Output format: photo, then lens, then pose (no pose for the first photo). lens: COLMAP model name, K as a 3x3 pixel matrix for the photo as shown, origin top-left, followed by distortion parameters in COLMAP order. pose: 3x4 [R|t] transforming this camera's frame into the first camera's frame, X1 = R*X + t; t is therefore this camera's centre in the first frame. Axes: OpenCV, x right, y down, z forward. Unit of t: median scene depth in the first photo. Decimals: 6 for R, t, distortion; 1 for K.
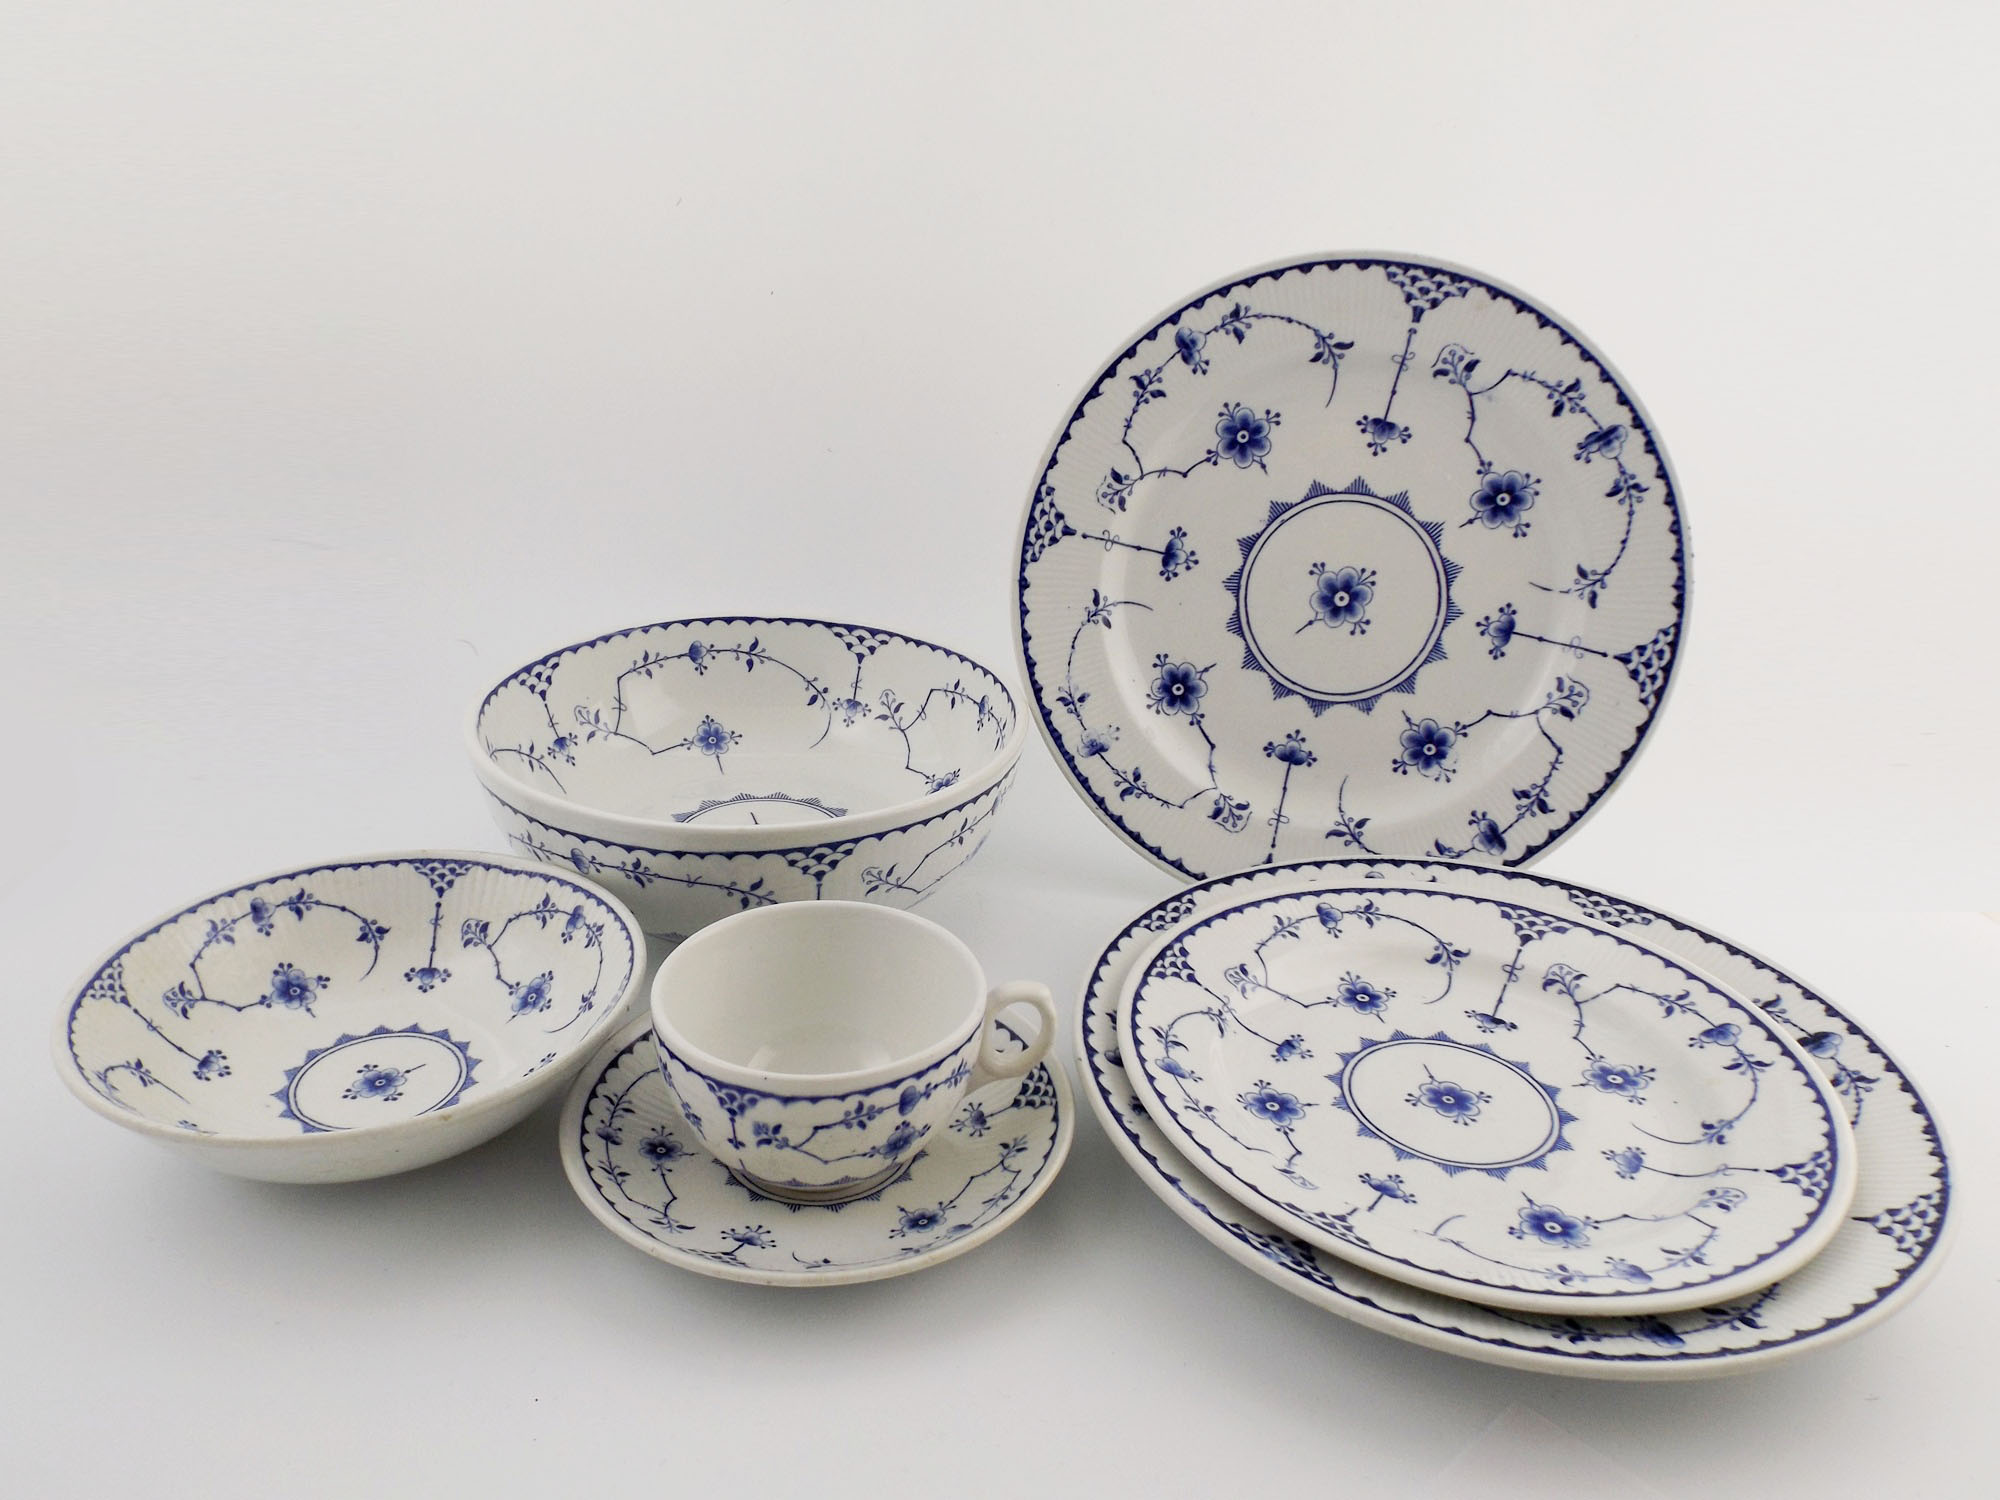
lens RADIAL K [[1433.5, 0, 1000.0], [0, 1433.5, 758.8], [0, 0, 1]] dist [0.010343, -0.003541]
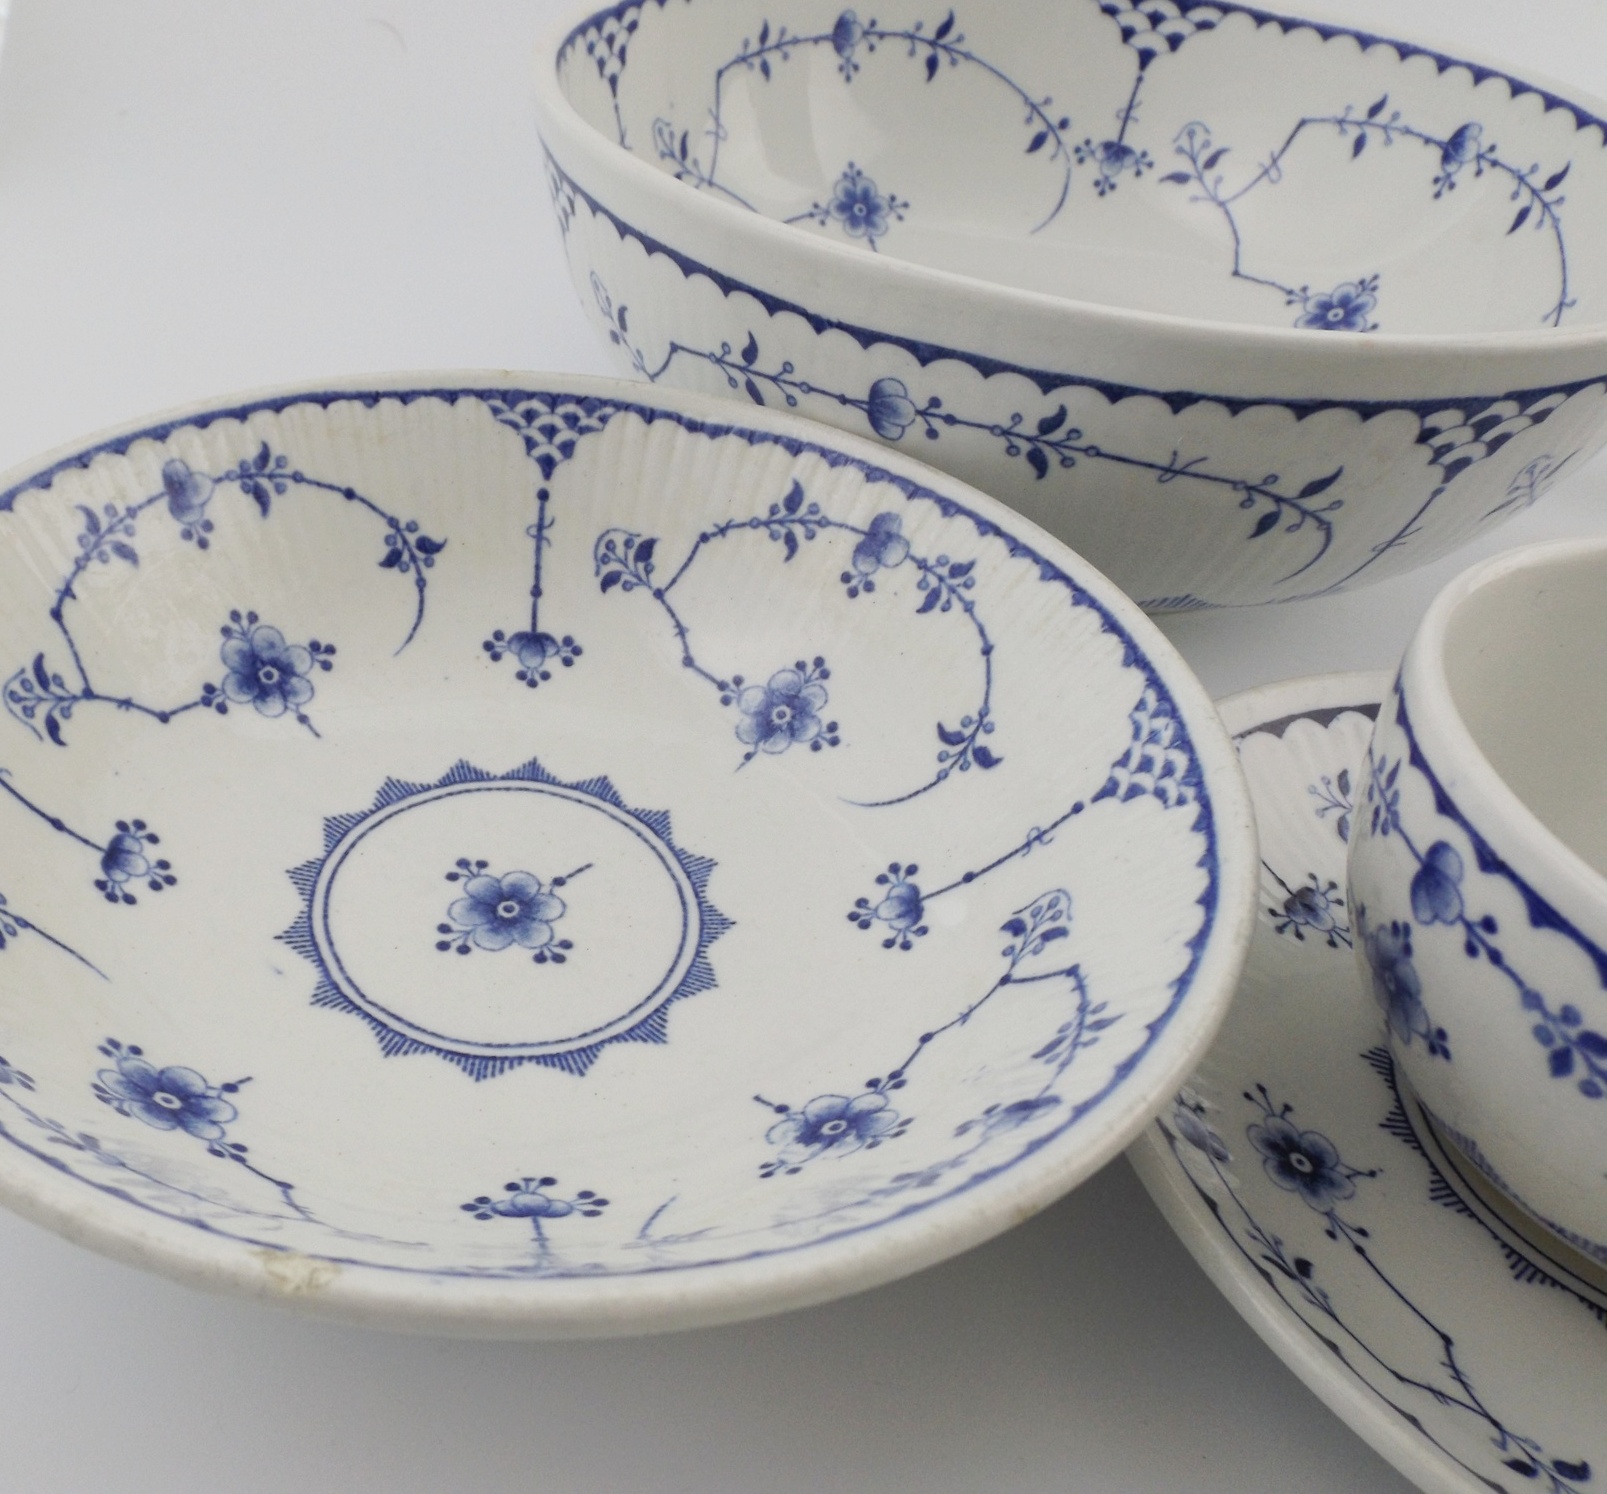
lens RADIAL K [[1426.7, 0, 612.7], [0, 1426.7, 741.6], [0, 0, 1]] dist [0.027745, -0.040338]
pose [[0.997885, 0.054399, -0.035594, -0.328197], [-0.043160, 0.963825, 0.263018, 0.053552], [0.048614, -0.260926, 0.964134, 0.510509]]
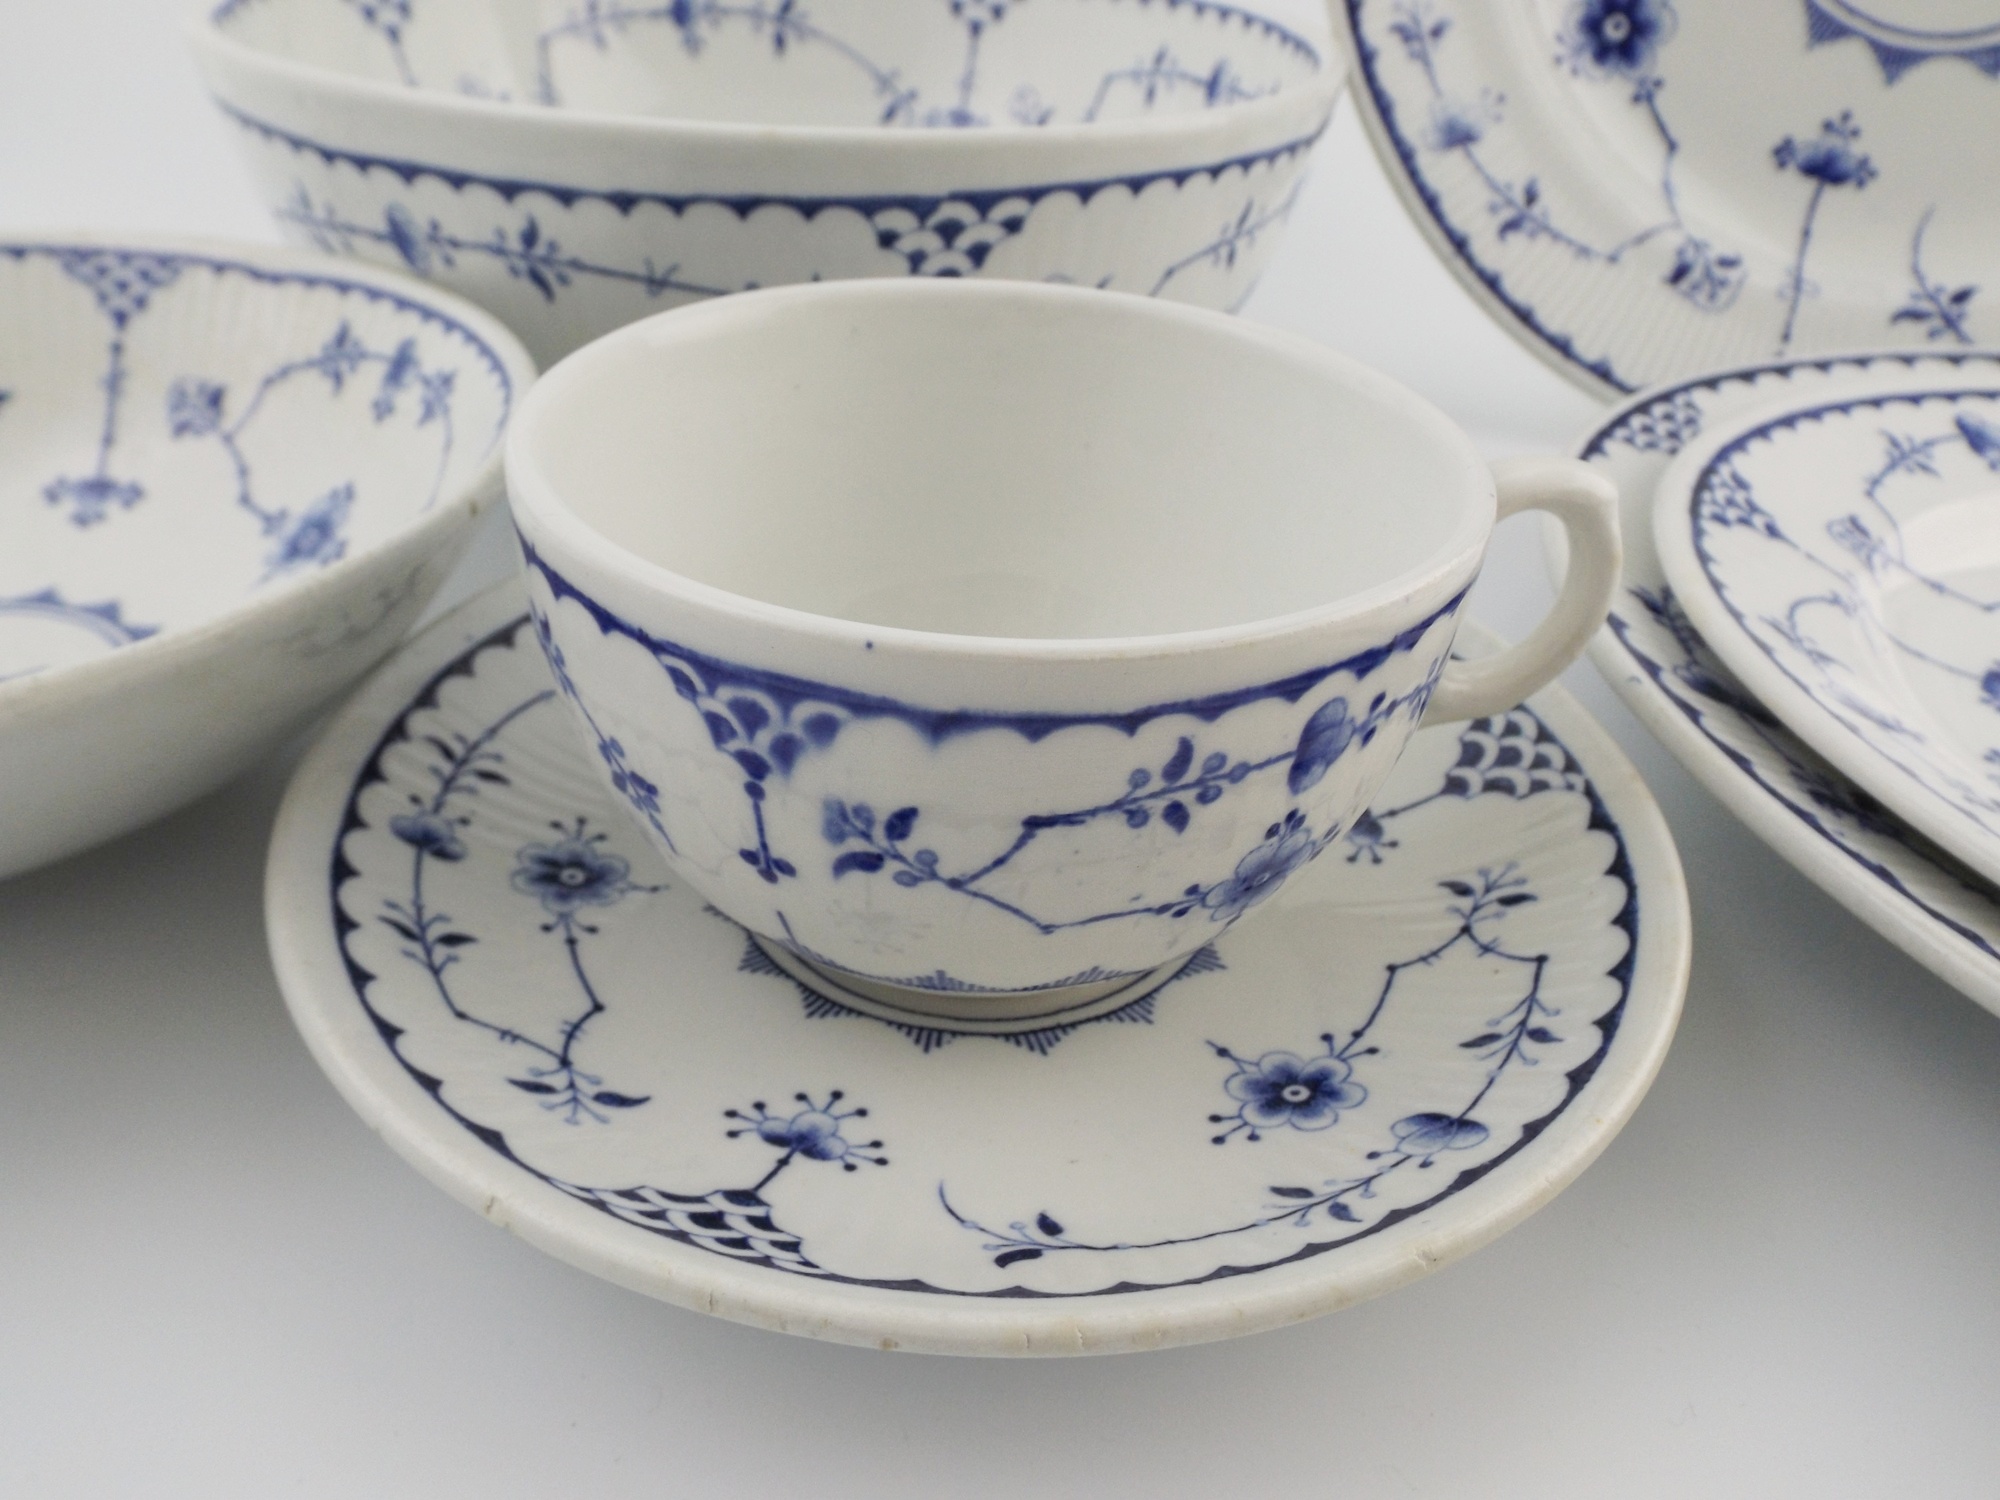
lens RADIAL K [[1435.4, 0, 1002.0], [0, 1435.4, 757.7], [0, 0, 1]] dist [-0.000688, -0.005290]
pose [[0.999641, 0.024001, -0.011924, -0.092145], [-0.021425, 0.982986, 0.182426, 0.132963], [0.016100, -0.182105, 0.983147, 0.496352]]
